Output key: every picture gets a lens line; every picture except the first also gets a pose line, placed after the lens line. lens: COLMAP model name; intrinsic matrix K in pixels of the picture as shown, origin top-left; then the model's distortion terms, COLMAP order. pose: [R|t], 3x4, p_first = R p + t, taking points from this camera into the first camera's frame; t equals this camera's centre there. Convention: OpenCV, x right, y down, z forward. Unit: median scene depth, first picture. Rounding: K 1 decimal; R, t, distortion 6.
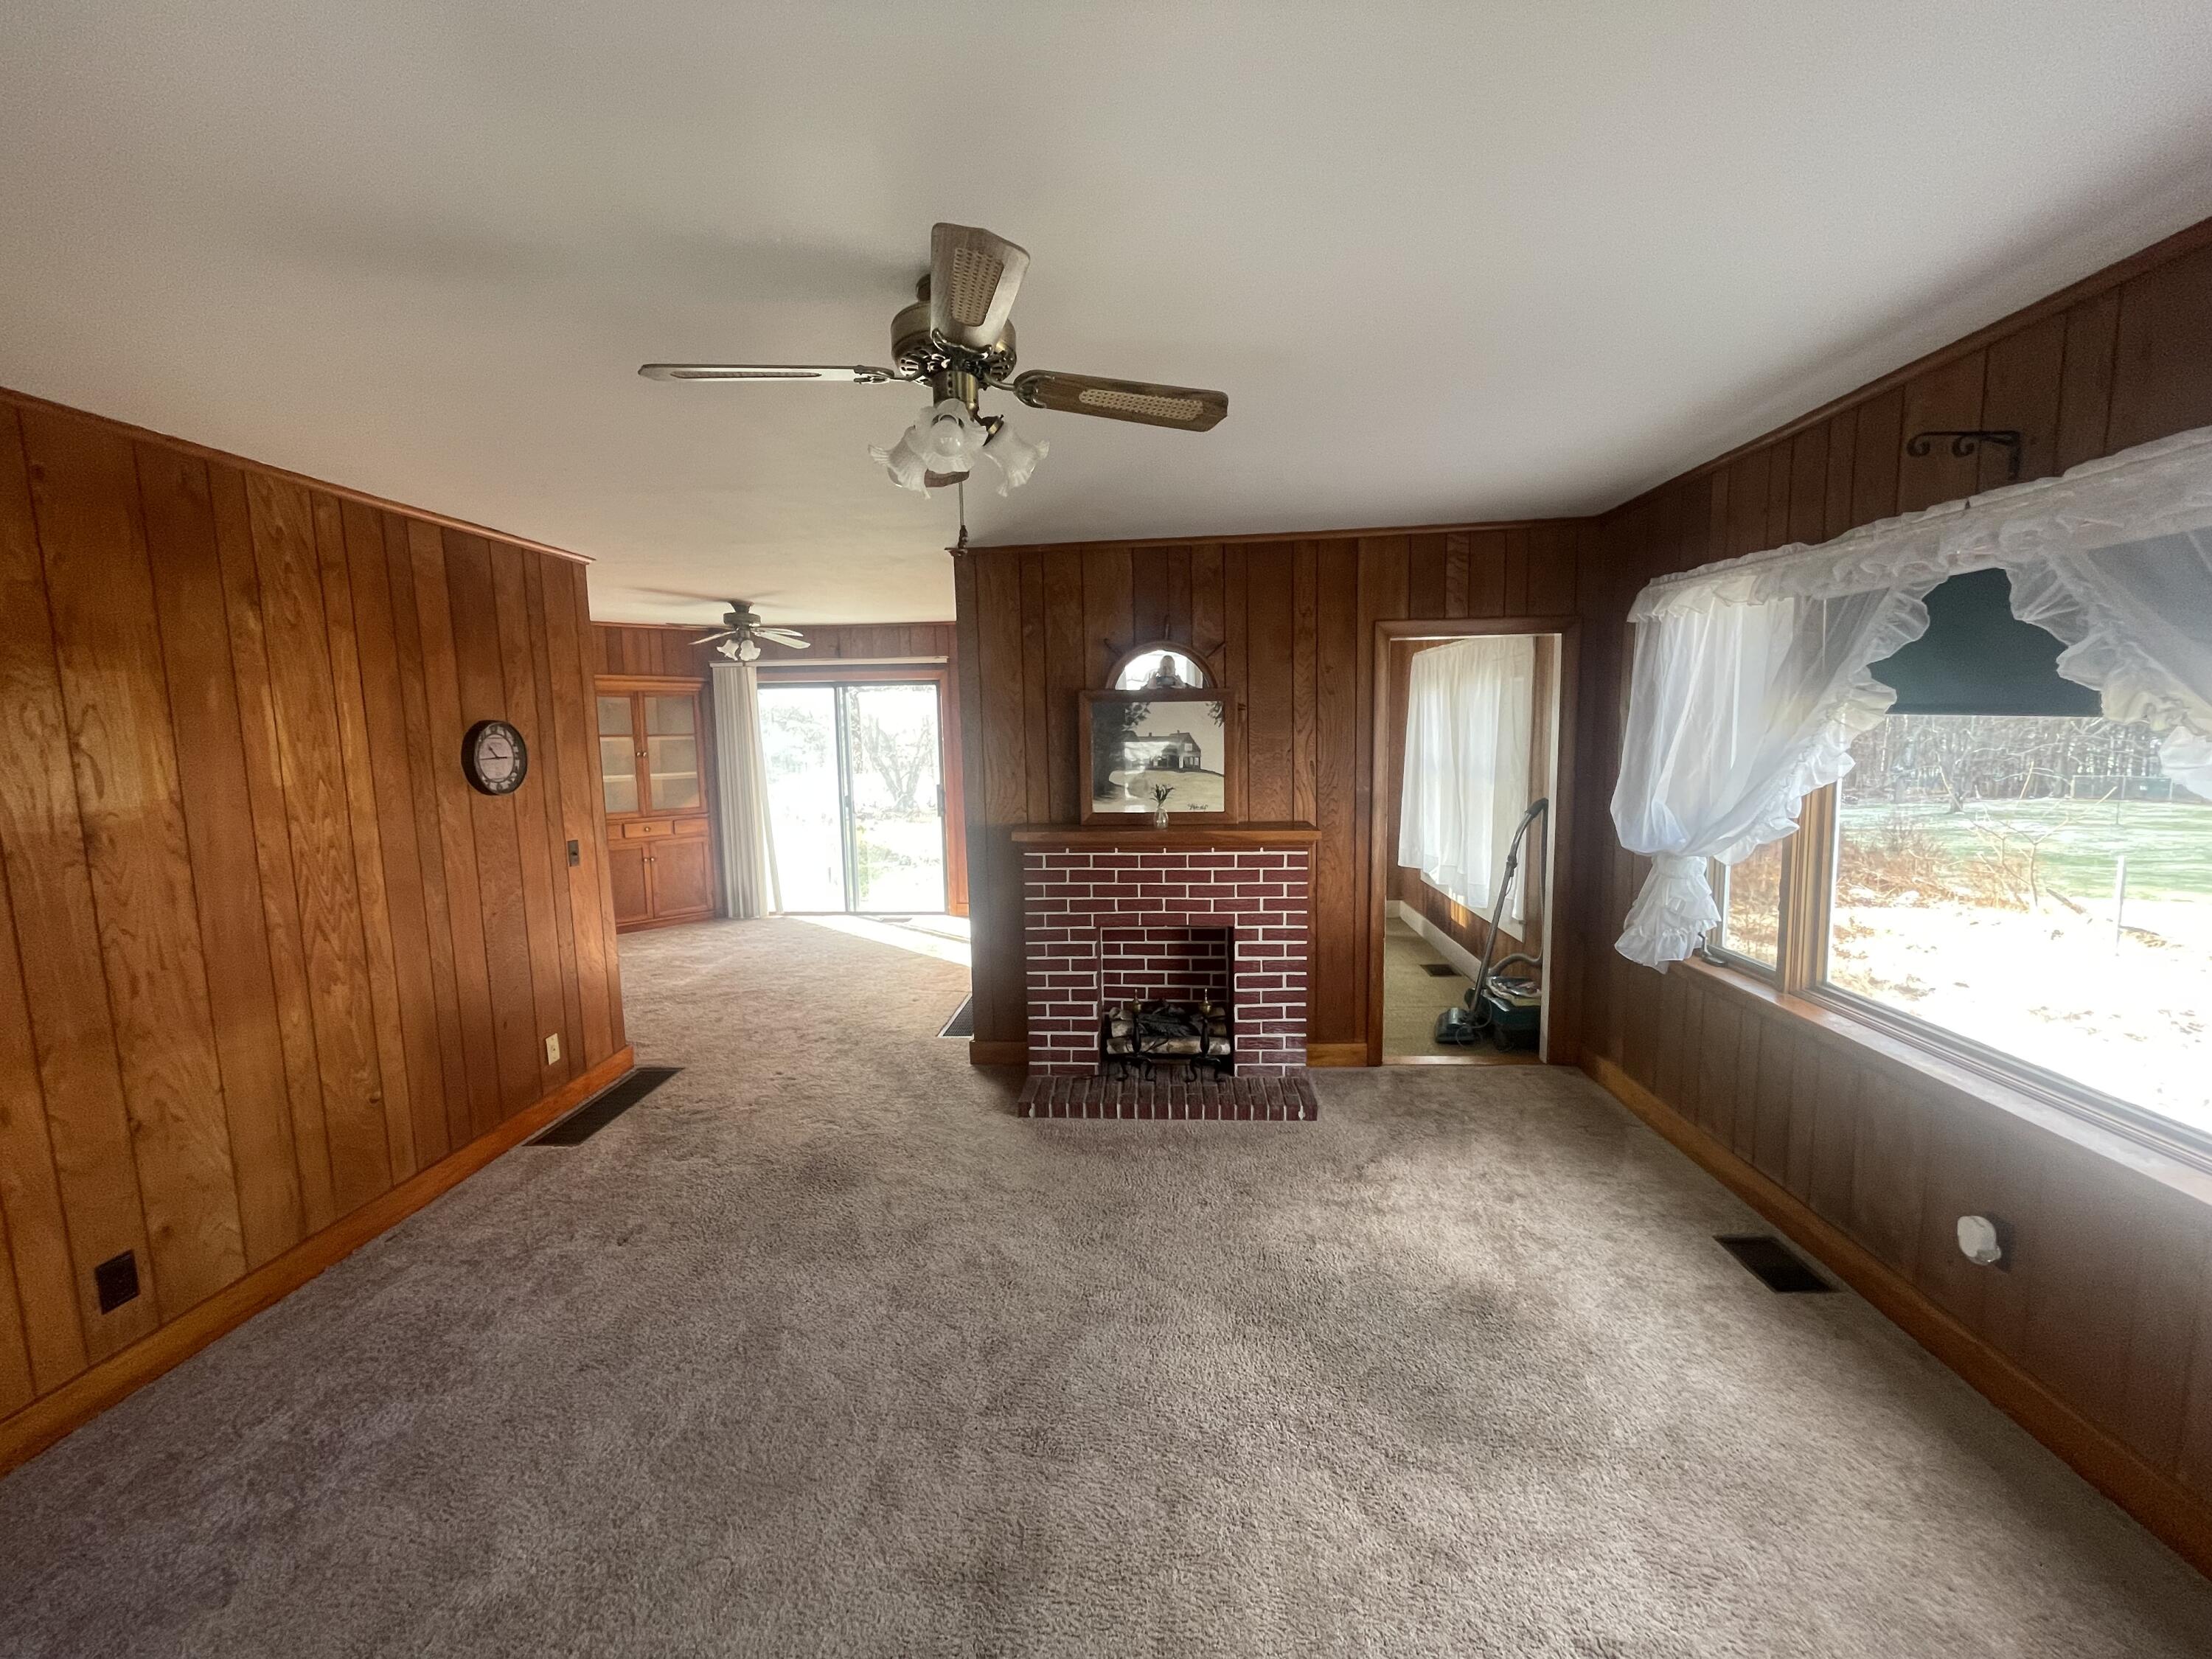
lens RADIAL K [[885.8, 0, 1103.5], [0, 885.8, 820.7], [0, 0, 1]] dist [-0.003453, -0.000058]
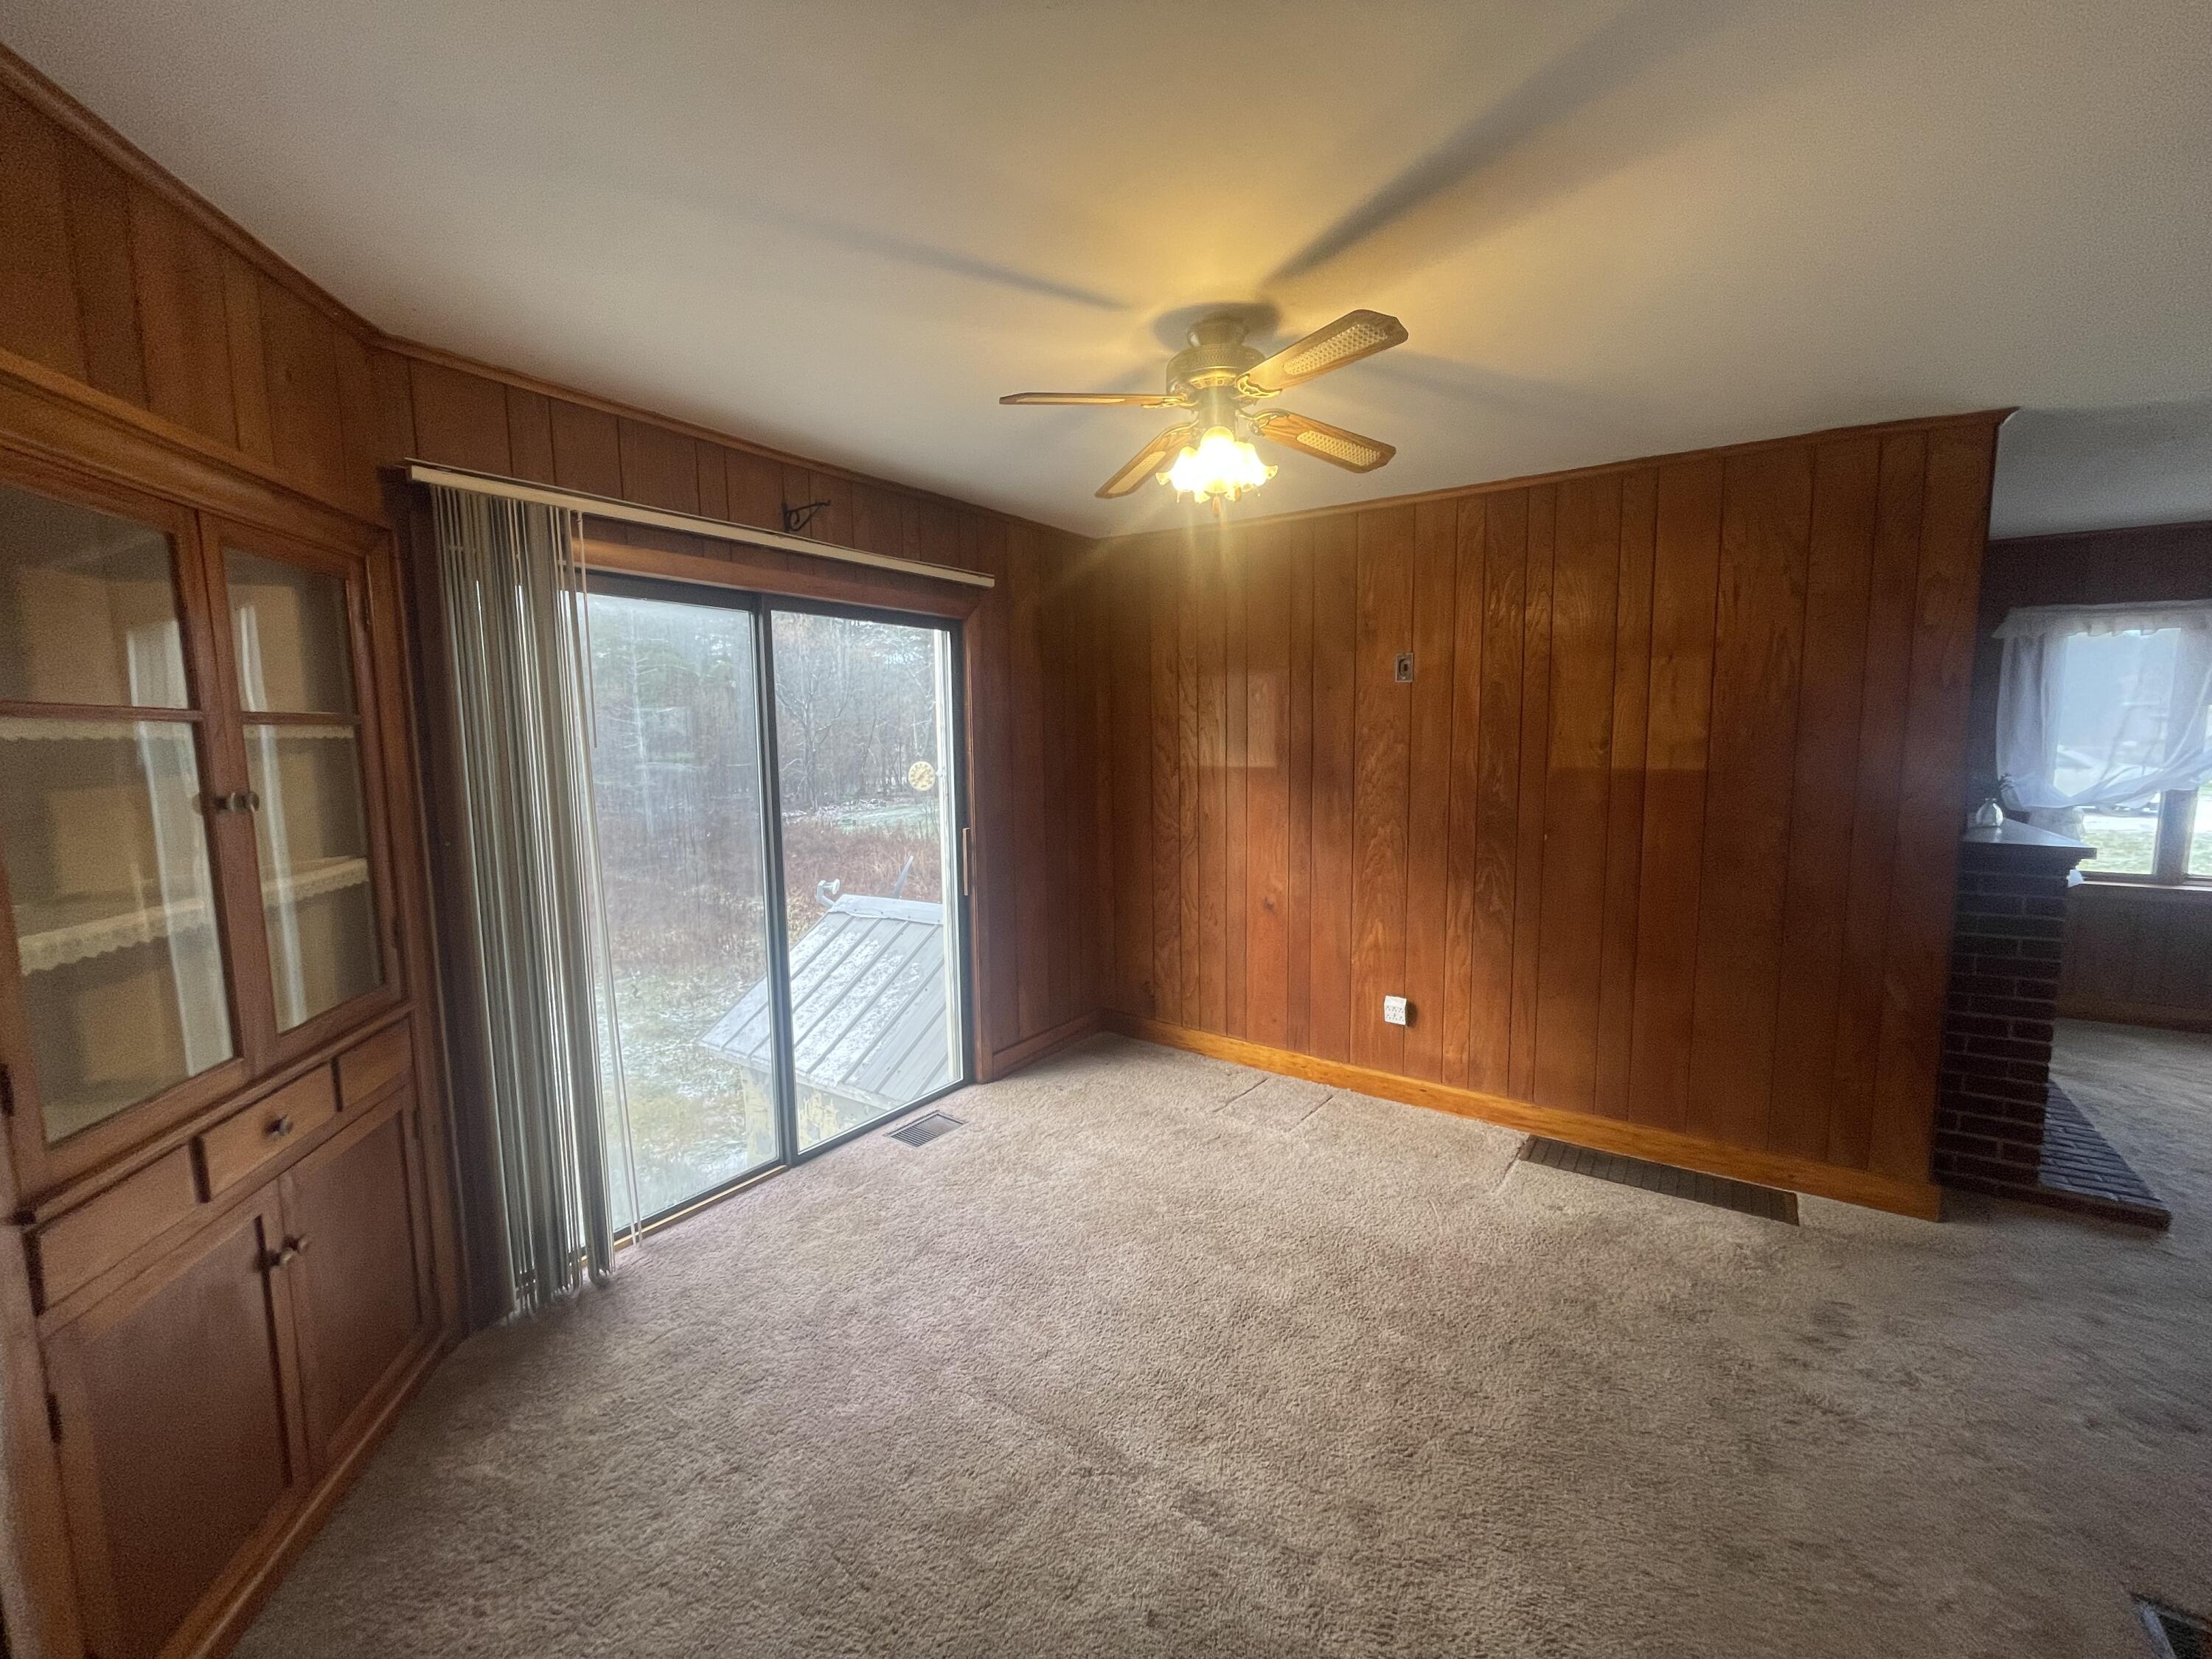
lens RADIAL K [[885.8, 0, 1103.5], [0, 885.8, 820.7], [0, 0, 1]] dist [-0.003453, -0.000058]
pose [[0.505068, -0.076194, 0.859710, -0.582605], [0.098362, 0.994687, 0.030370, -0.054081], [-0.857456, 0.069224, 0.509879, 0.682210]]
